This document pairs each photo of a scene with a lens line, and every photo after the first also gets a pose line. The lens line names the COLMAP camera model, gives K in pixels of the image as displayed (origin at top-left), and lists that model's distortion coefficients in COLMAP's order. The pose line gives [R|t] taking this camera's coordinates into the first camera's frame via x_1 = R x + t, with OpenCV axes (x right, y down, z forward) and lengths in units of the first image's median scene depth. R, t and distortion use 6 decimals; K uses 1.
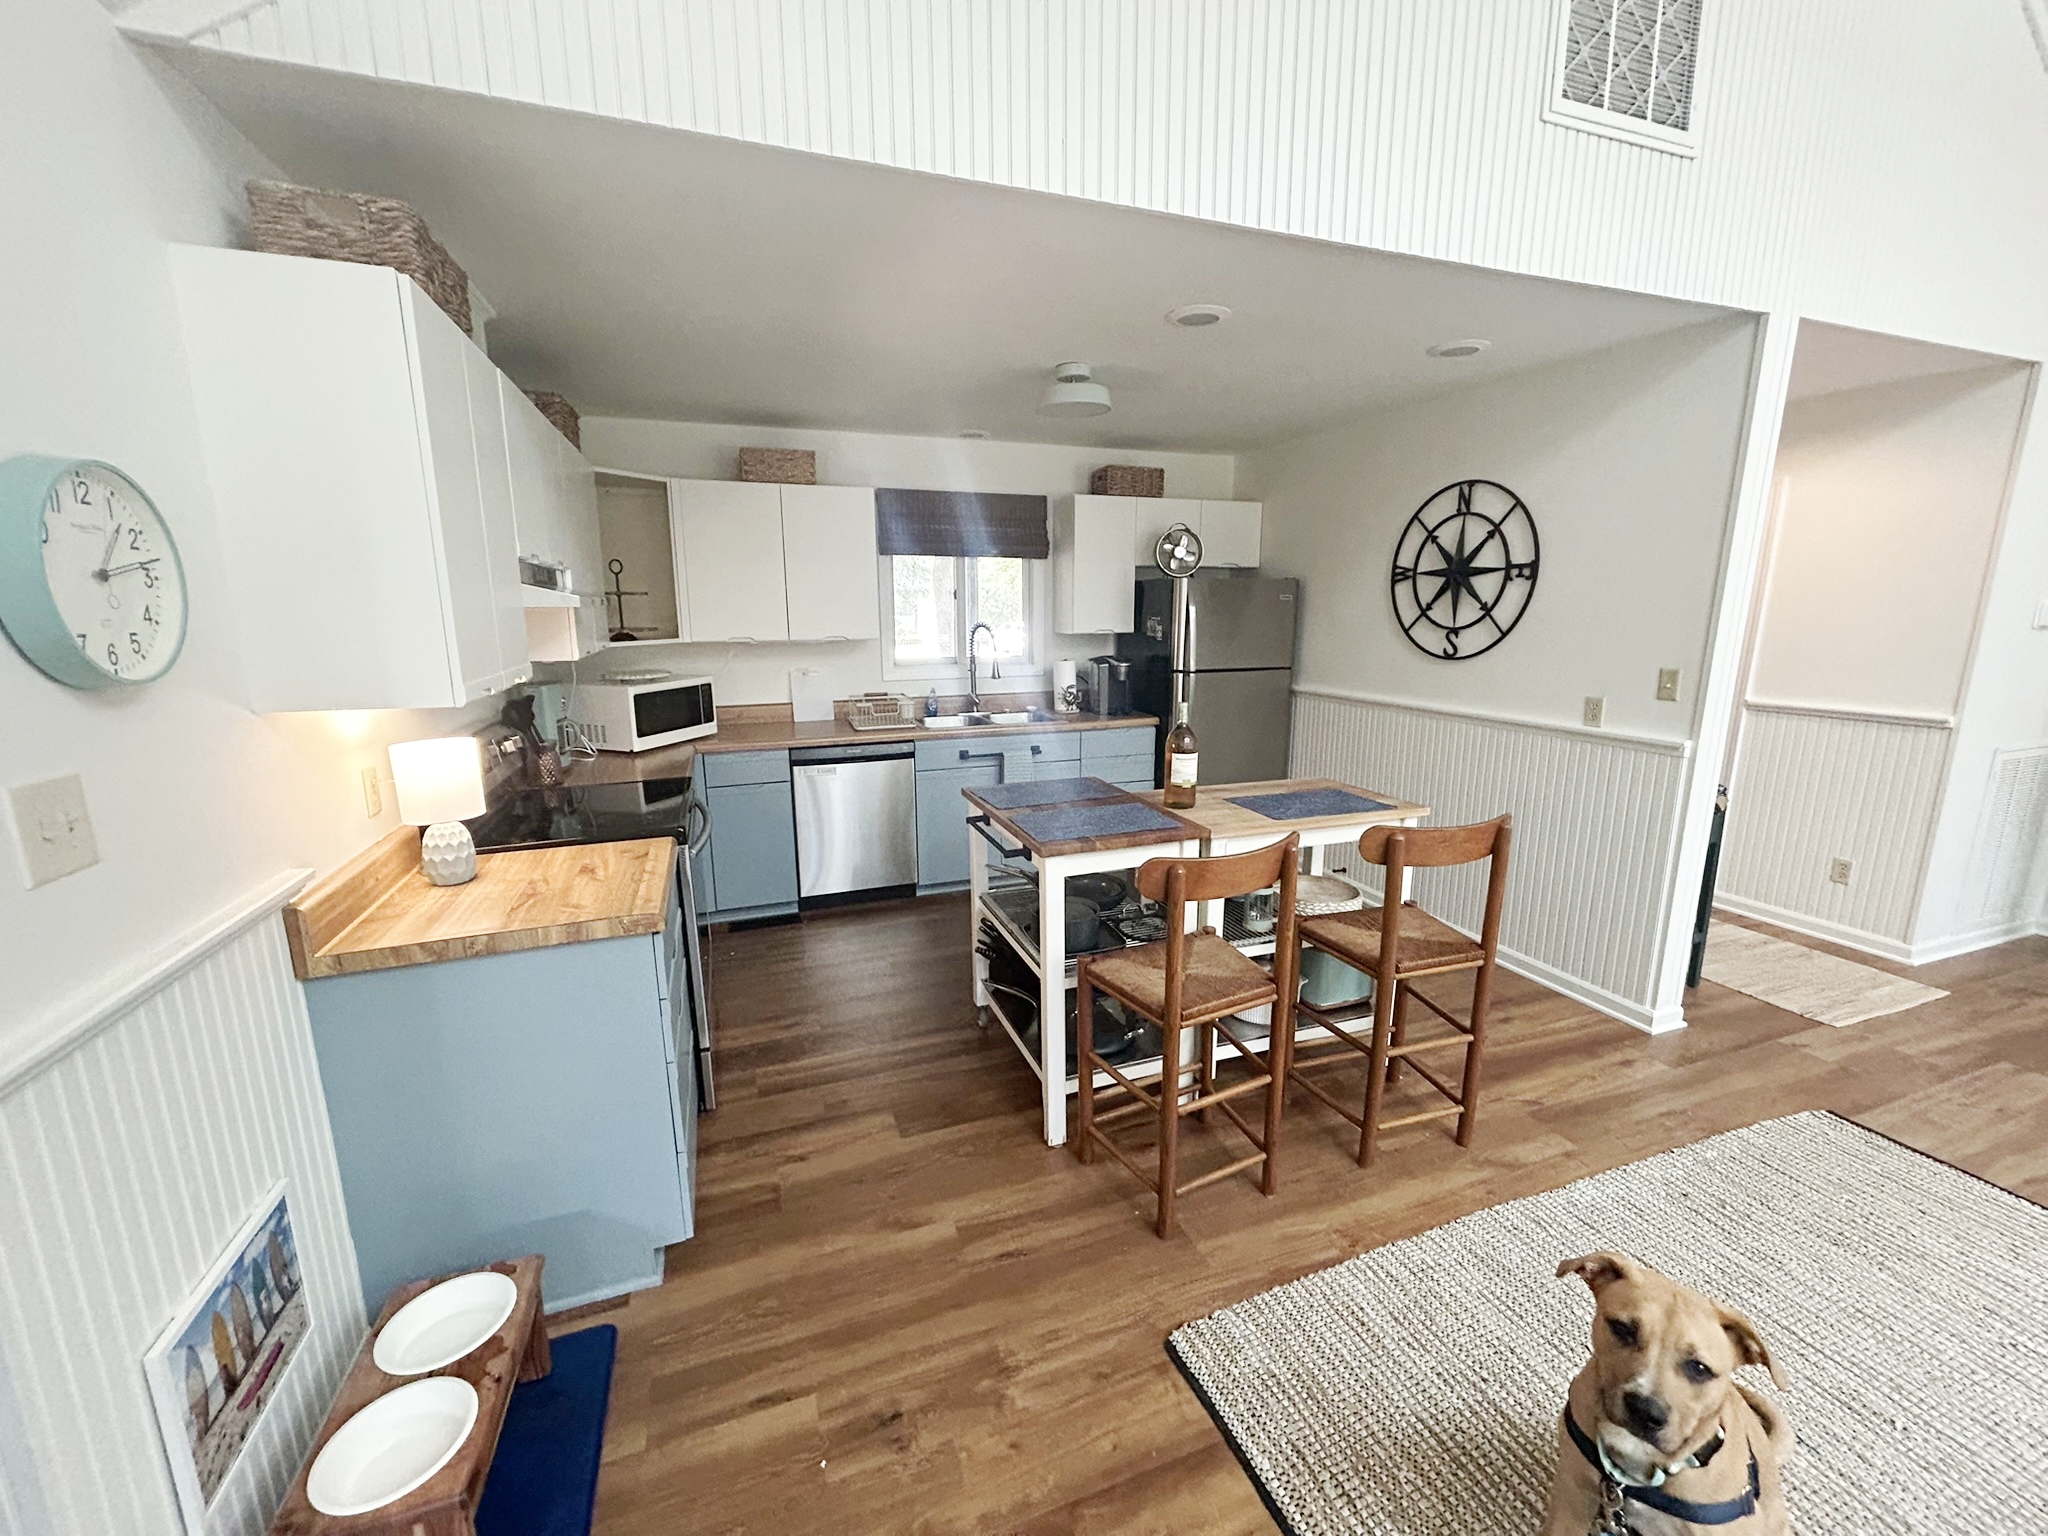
lens RADIAL K [[824.1, 0, 1025.6], [0, 824.1, 765.2], [0, 0, 1]] dist [0.001017, 0.000532]
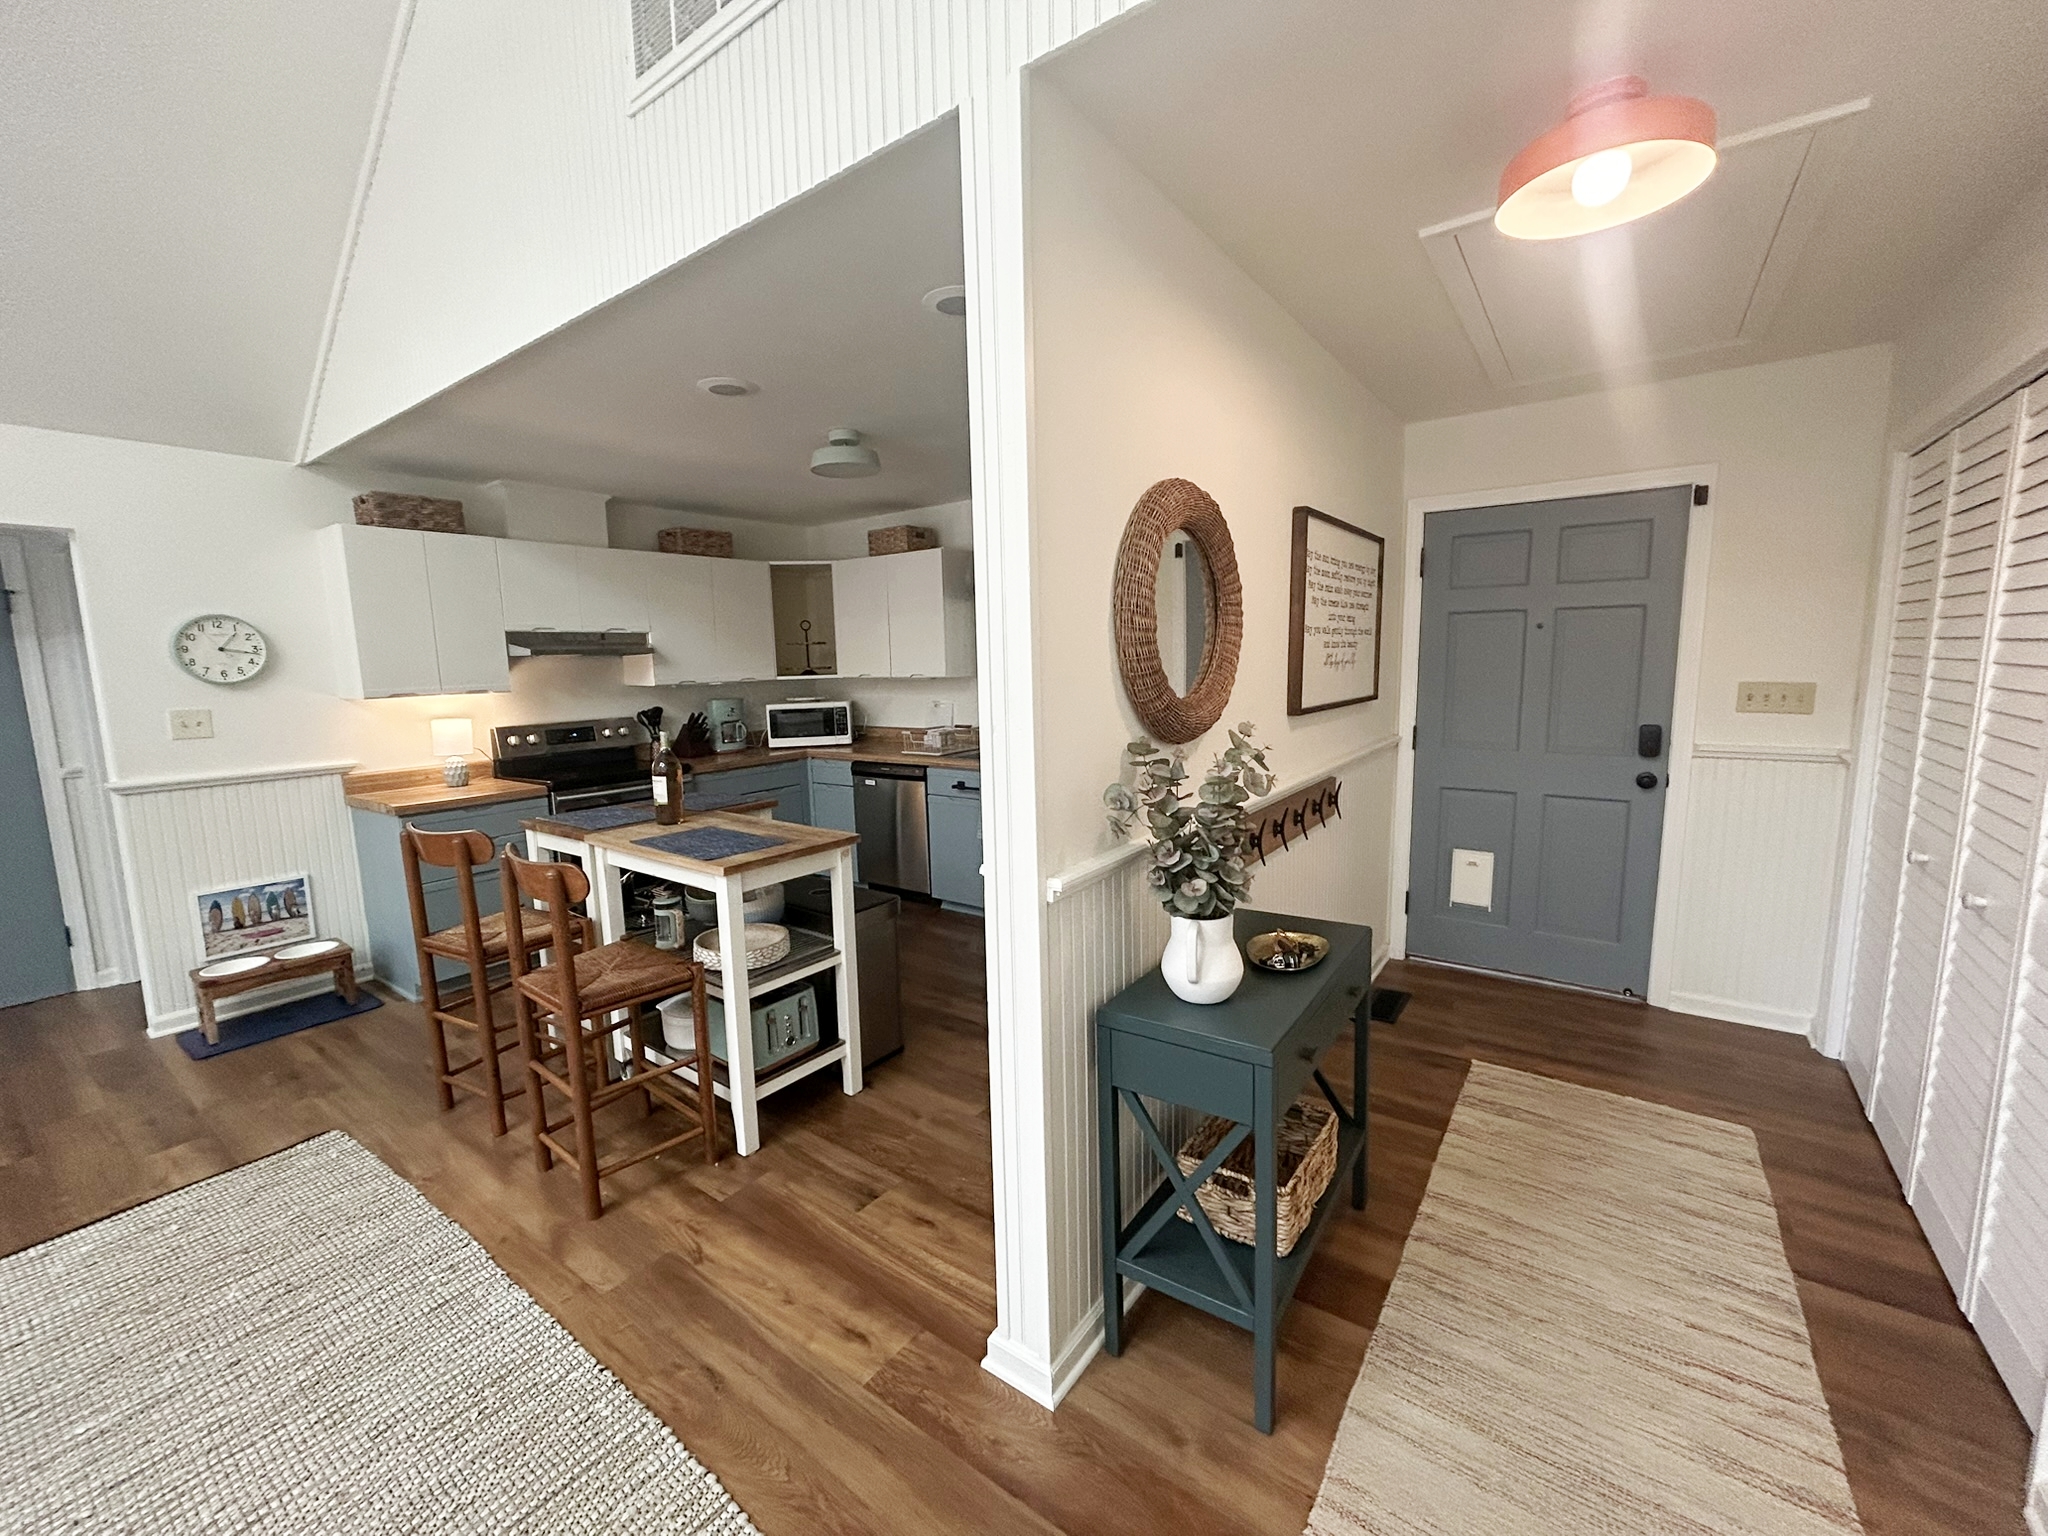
lens RADIAL K [[824.1, 0, 1027.2], [0, 824.1, 768.5], [0, 0, 1]] dist [0.001017, 0.000532]
pose [[0.561646, 0.110632, -0.819948, 1.442169], [-0.145703, 0.988757, 0.033605, -0.140977], [0.814447, 0.100595, 0.571451, 0.772254]]
